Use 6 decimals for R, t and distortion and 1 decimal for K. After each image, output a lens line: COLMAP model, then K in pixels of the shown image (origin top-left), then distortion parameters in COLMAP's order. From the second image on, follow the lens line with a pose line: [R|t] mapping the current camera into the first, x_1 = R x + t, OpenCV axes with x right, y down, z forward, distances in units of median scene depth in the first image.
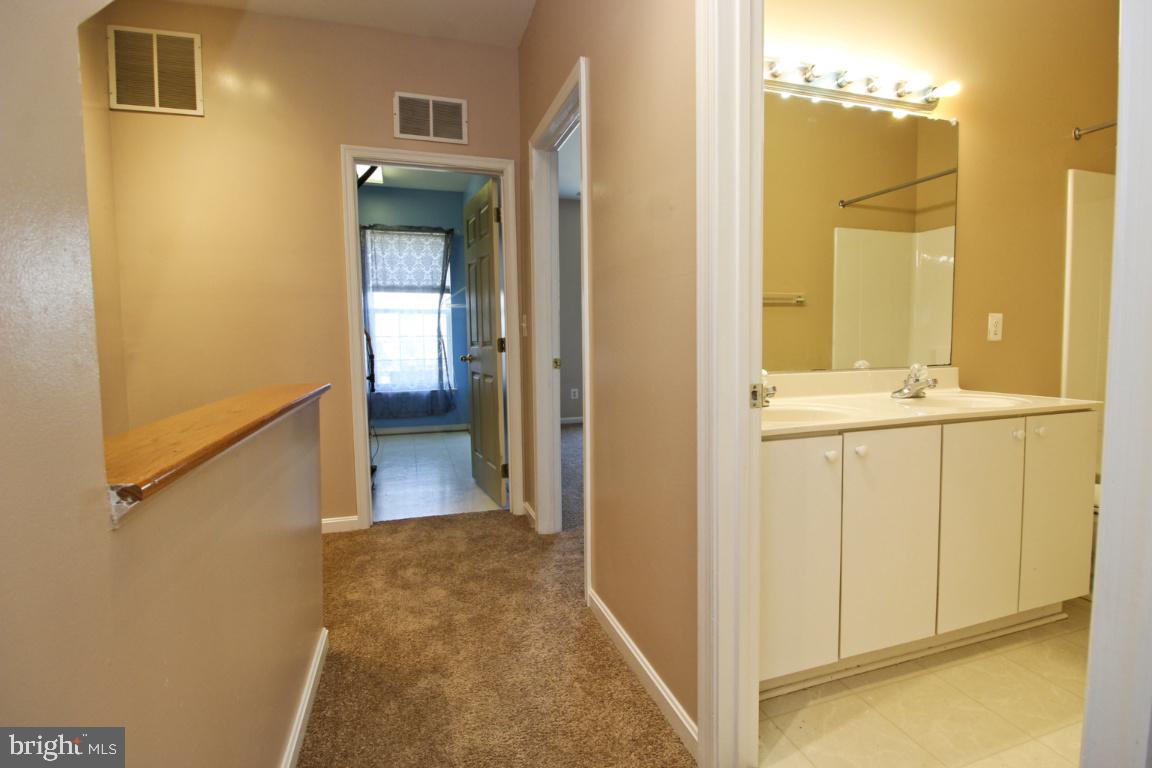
lens RADIAL K [[533.2, 0, 577.0], [0, 533.2, 374.4], [0, 0, 1]] dist [0.000429, -0.013667]
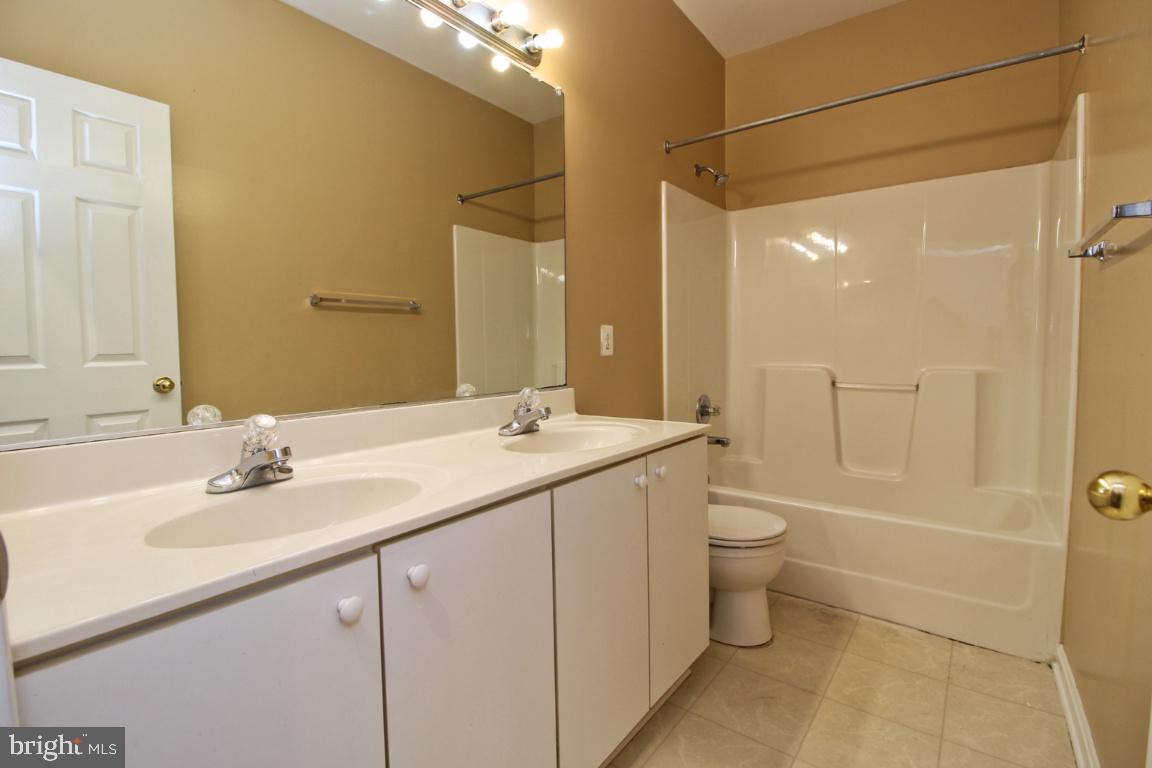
lens RADIAL K [[533.2, 0, 577.0], [0, 533.2, 374.4], [0, 0, 1]] dist [0.000429, -0.013667]
pose [[0.815204, -0.024955, 0.578636, 0.247368], [0.039251, 0.999155, -0.012207, -0.025490], [-0.577842, 0.032663, 0.815495, 0.326713]]
